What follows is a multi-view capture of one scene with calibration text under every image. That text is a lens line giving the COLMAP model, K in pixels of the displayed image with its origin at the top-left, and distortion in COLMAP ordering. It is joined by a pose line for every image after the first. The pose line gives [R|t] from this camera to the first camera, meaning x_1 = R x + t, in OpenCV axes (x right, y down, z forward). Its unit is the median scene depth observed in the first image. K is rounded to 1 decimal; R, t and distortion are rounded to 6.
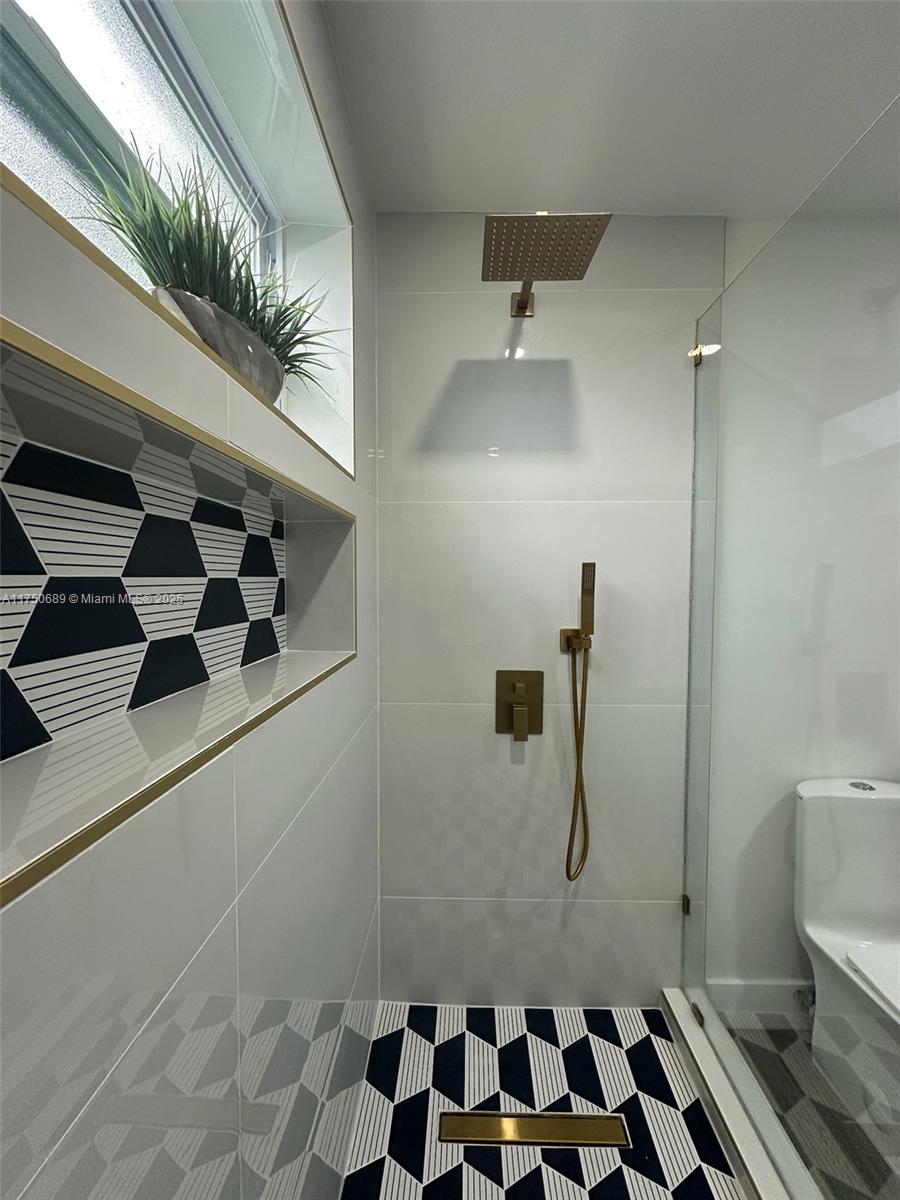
lens RADIAL K [[479.2, 0, 451.0], [0, 479.2, 599.5], [0, 0, 1]] dist [-0.001011, 0.000095]
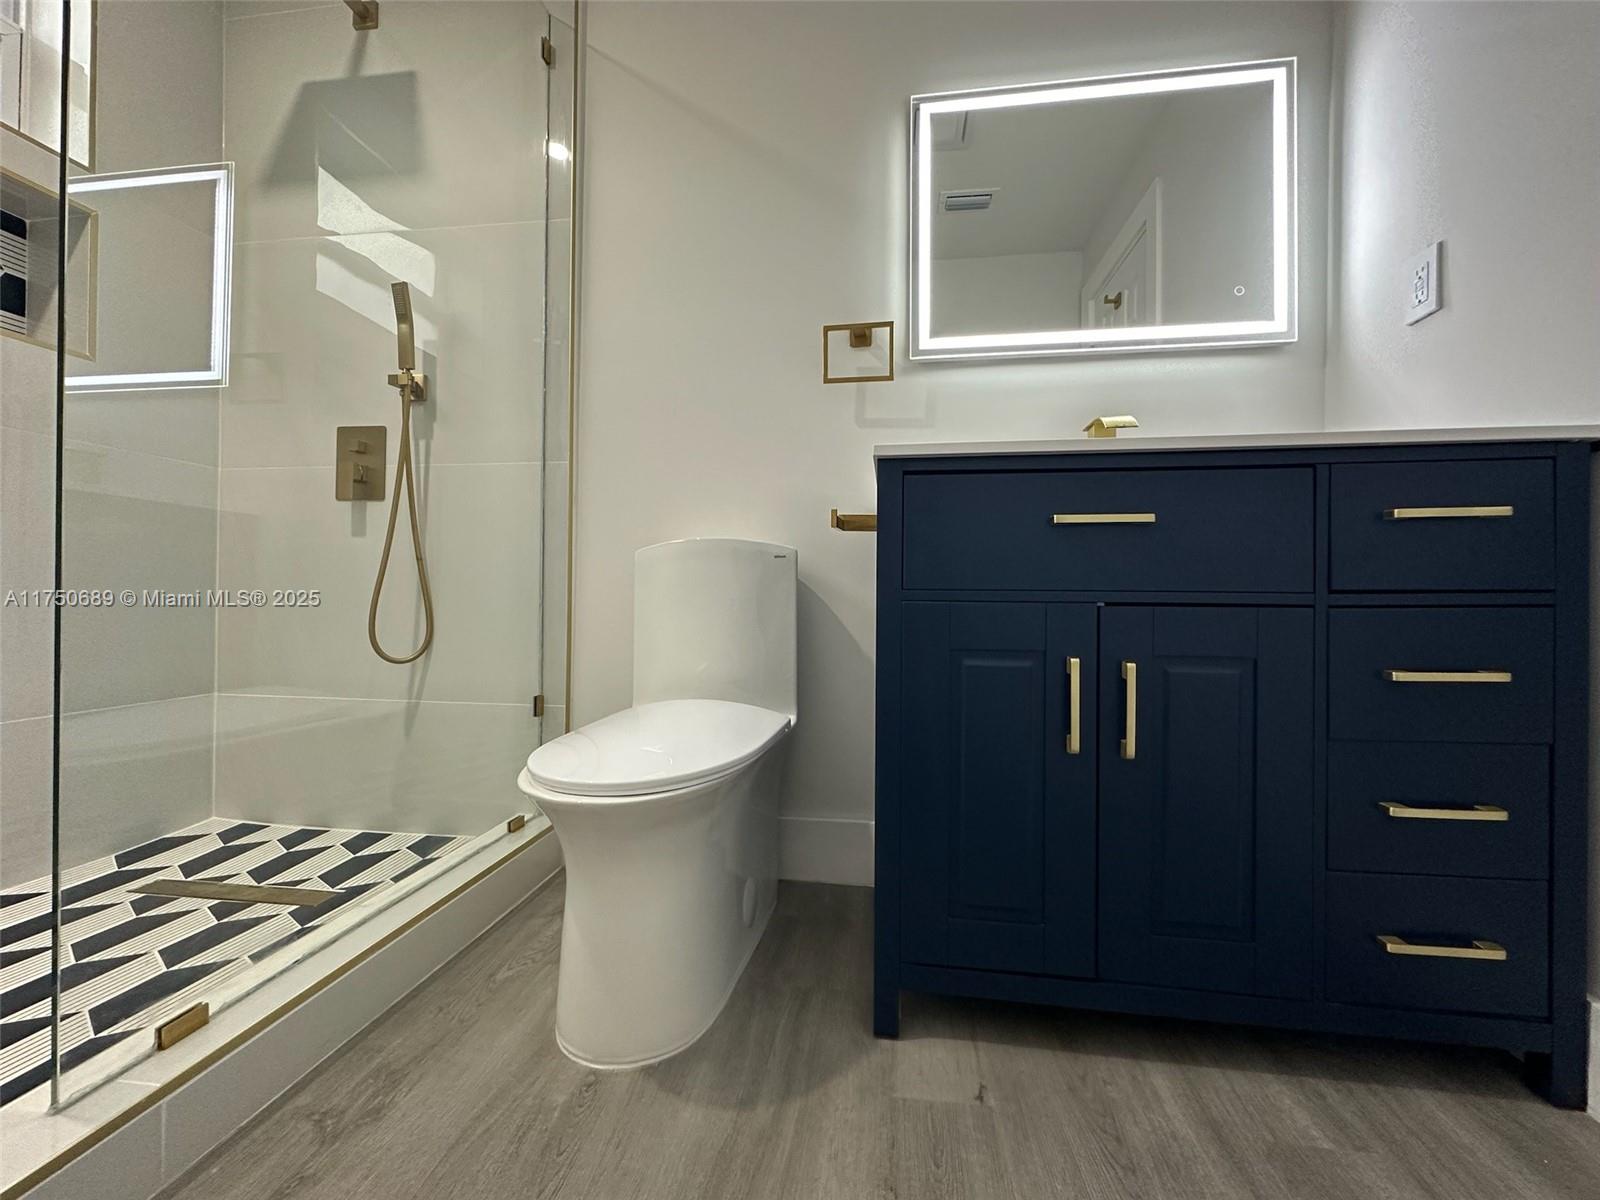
lens RADIAL K [[638.9, 0, 806.3], [0, 638.9, 599.7], [0, 0, 1]] dist [-0.001011, 0.000095]
pose [[0.994390, 0.011142, -0.105189, 1.098715], [-0.016055, 0.998814, -0.045967, 0.515683], [0.104552, 0.047398, 0.993389, -0.050866]]
